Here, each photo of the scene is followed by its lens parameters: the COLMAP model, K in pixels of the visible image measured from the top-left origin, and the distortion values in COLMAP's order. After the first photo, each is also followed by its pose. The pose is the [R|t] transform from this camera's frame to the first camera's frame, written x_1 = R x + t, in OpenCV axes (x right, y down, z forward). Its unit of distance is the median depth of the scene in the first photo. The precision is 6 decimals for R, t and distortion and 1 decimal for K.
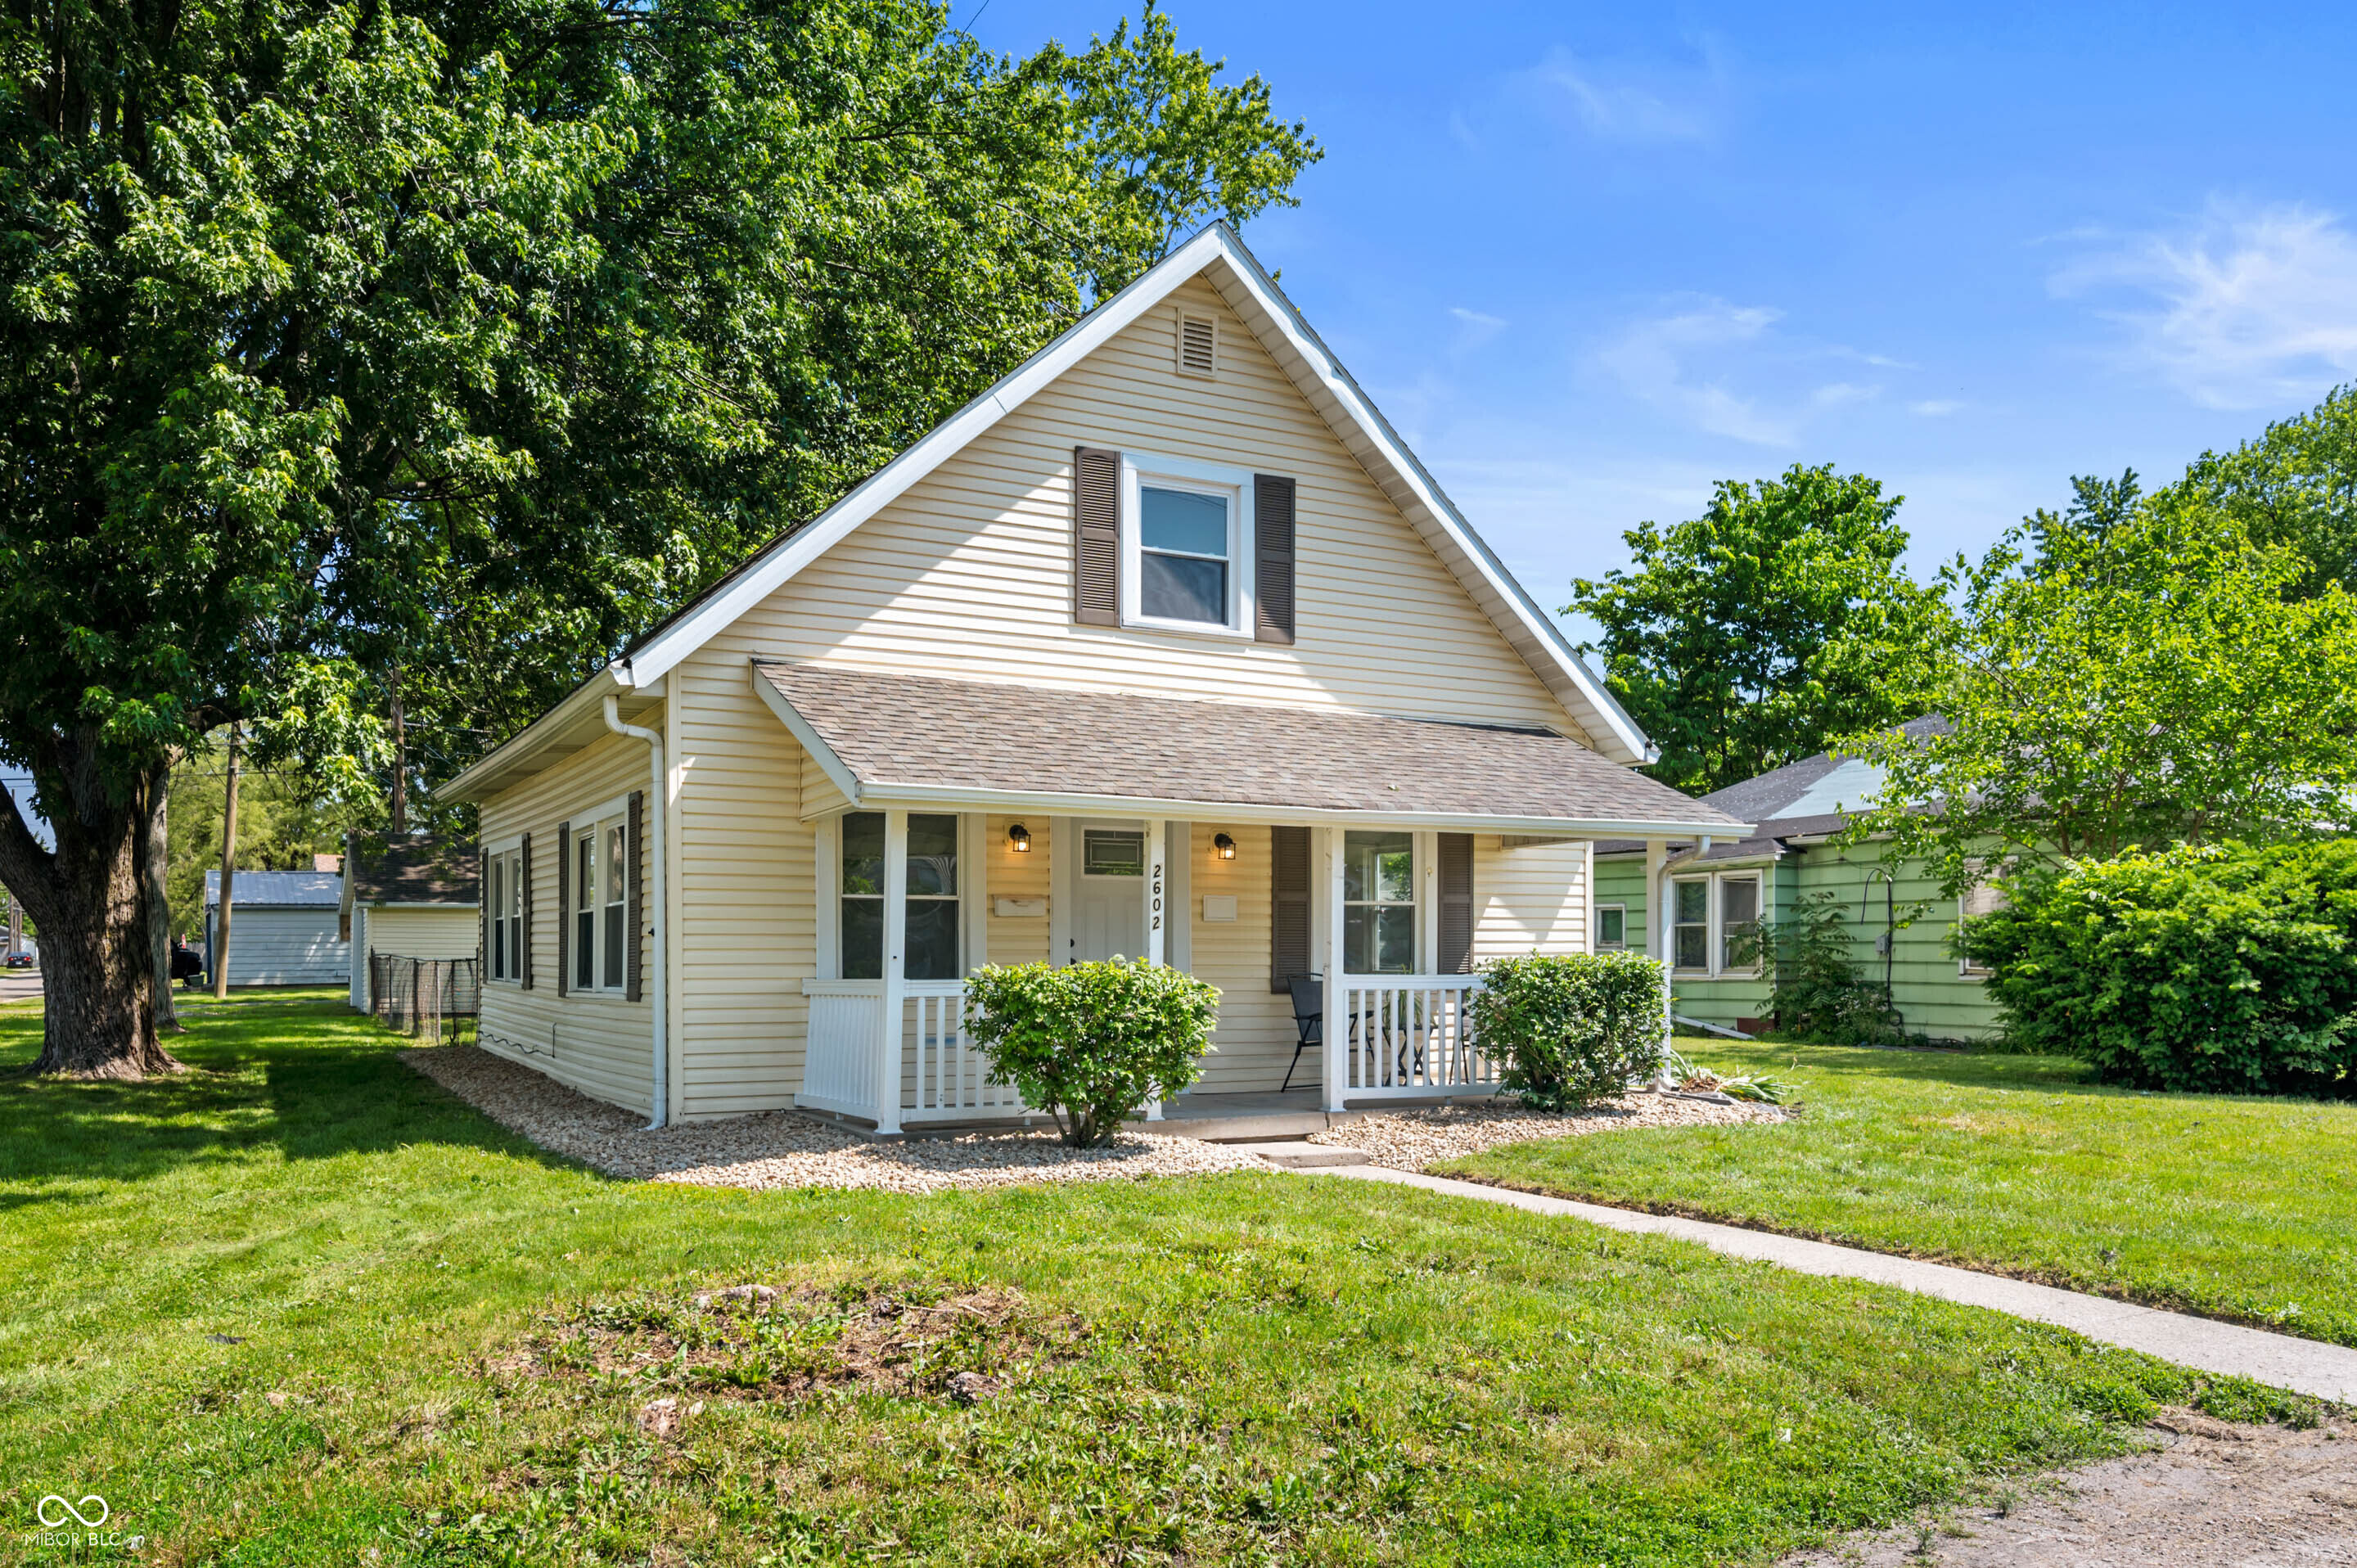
lens RADIAL K [[1337.9, 0, 1178.0], [0, 1337.9, 792.0], [0, 0, 1]] dist [0.001665, 0.000768]
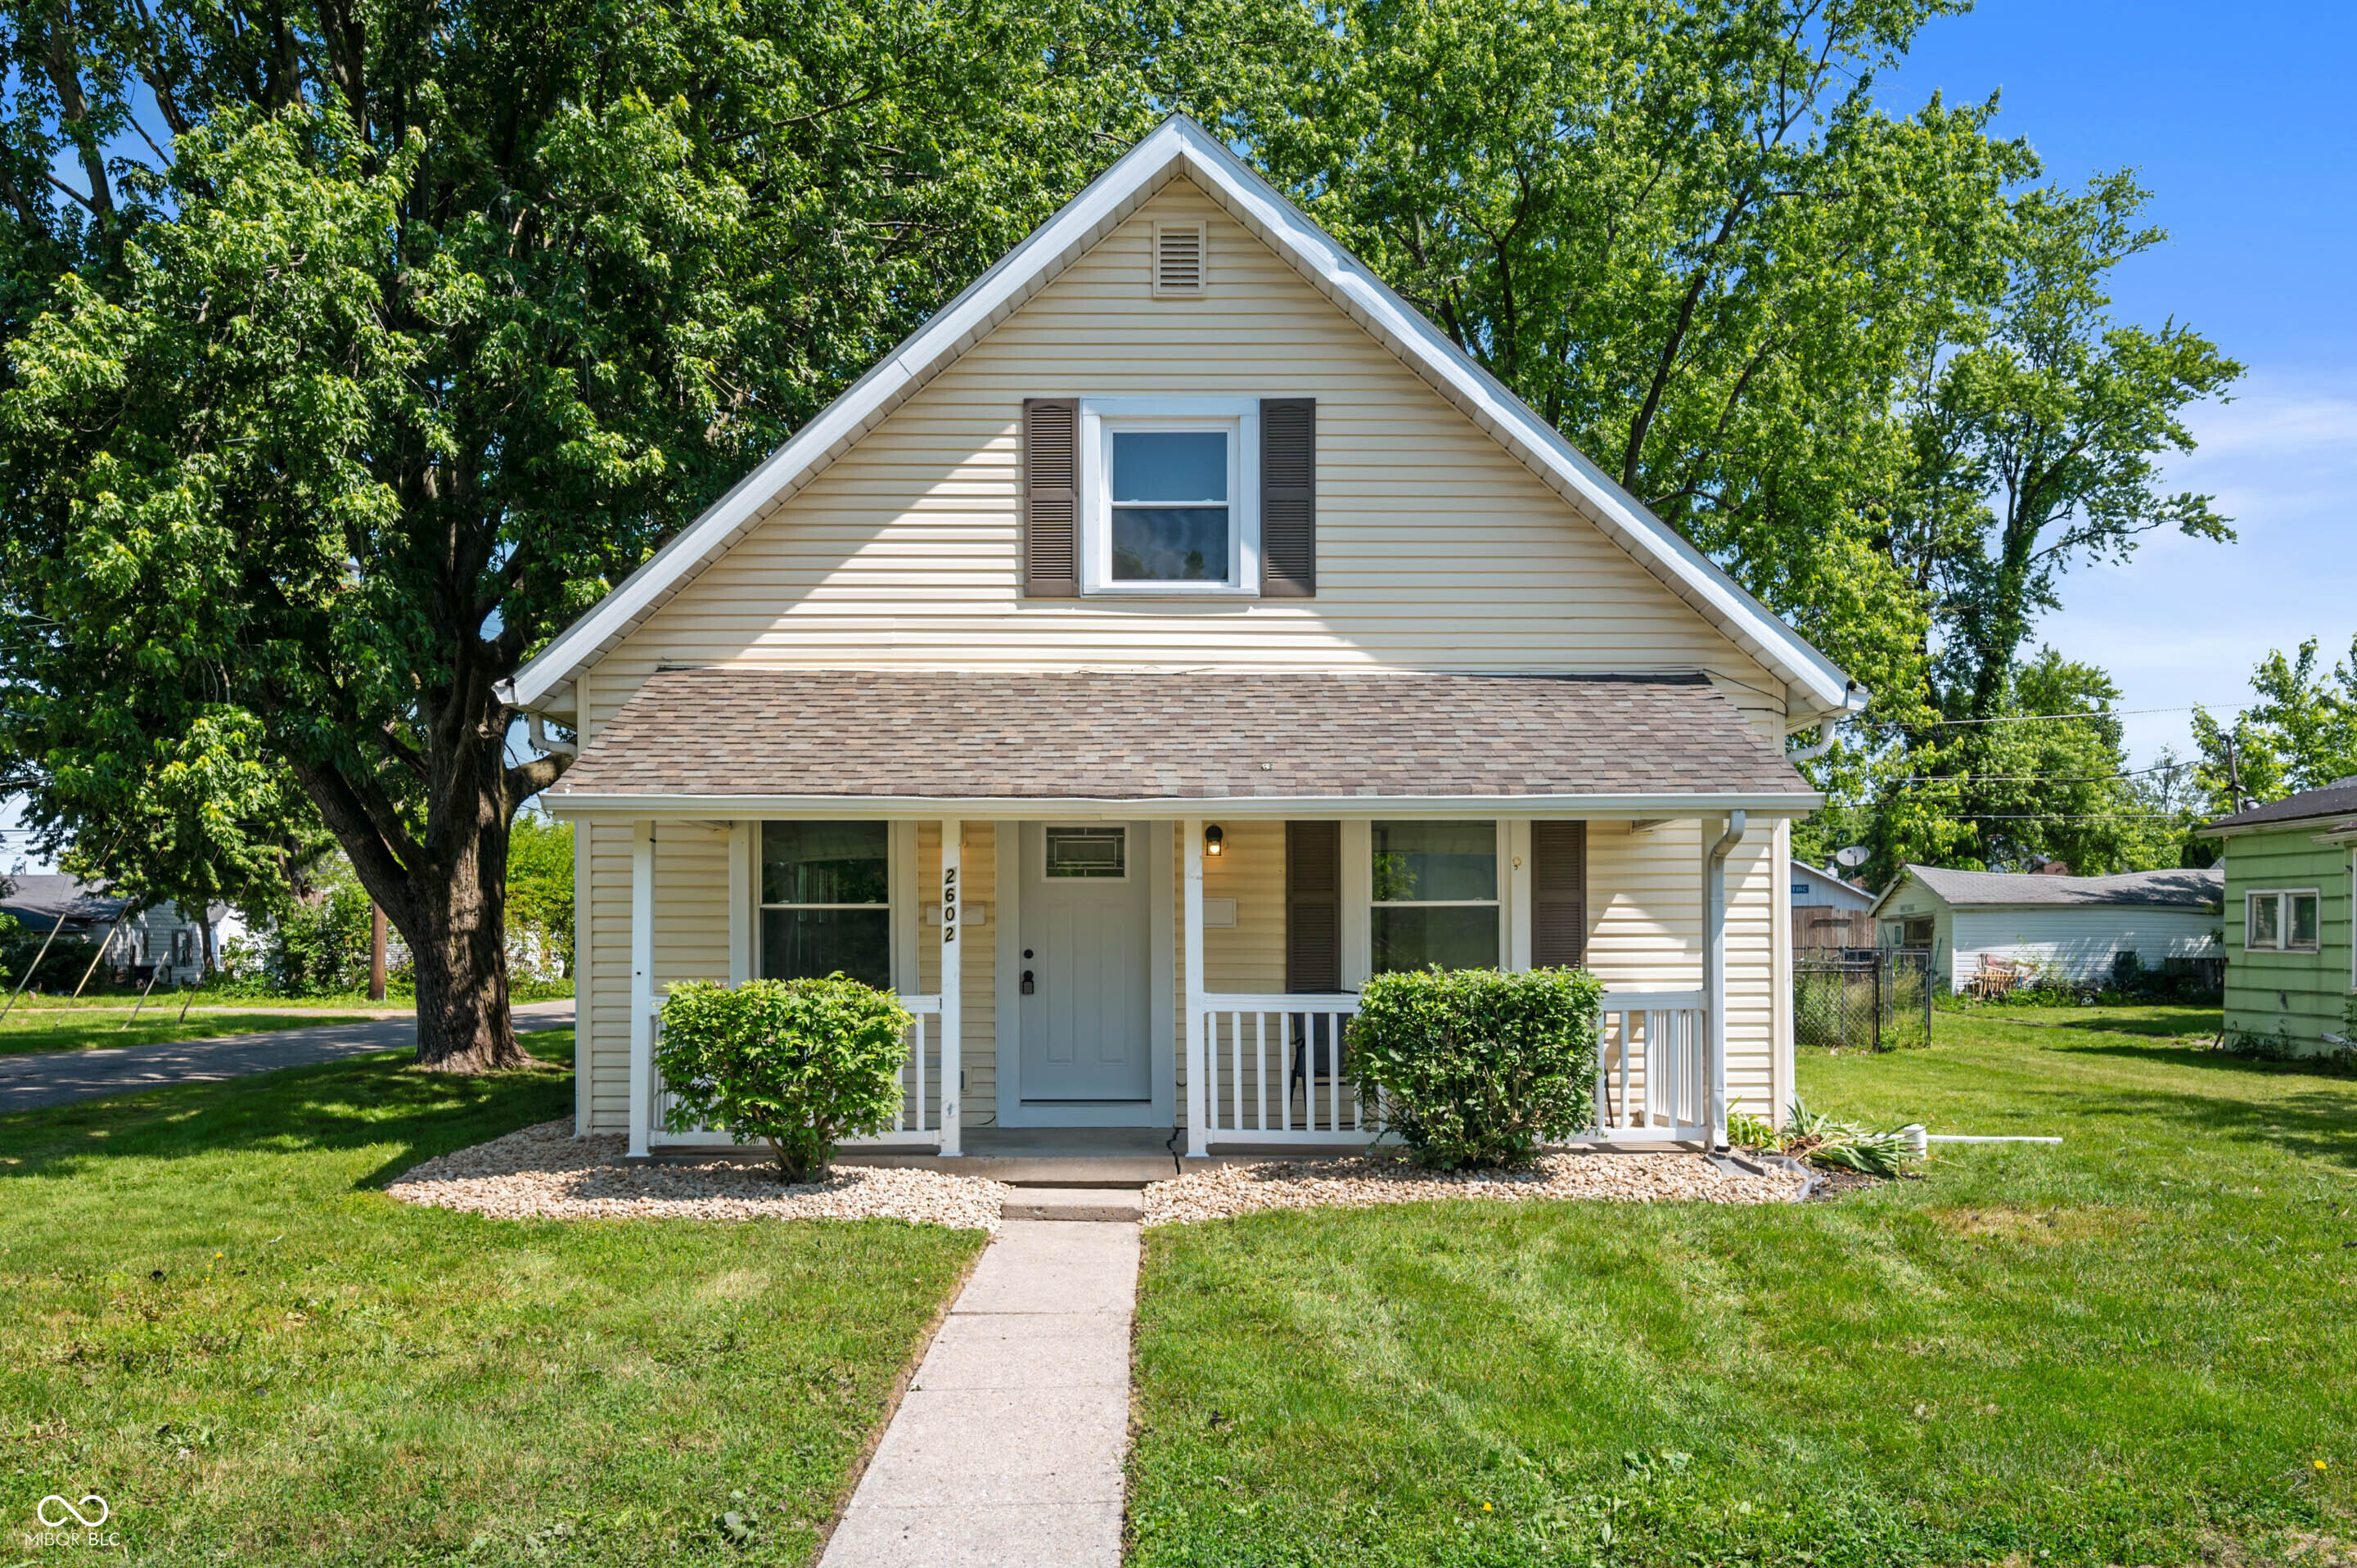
lens RADIAL K [[1523.3, 0, 1178.1], [0, 1523.3, 778.5], [0, 0, 1]] dist [0.005392, -0.003109]
pose [[0.927297, -0.041922, -0.371973, 0.384765], [0.044455, 0.999010, -0.001768, 0.001608], [0.371678, -0.014897, 0.928242, 0.086878]]
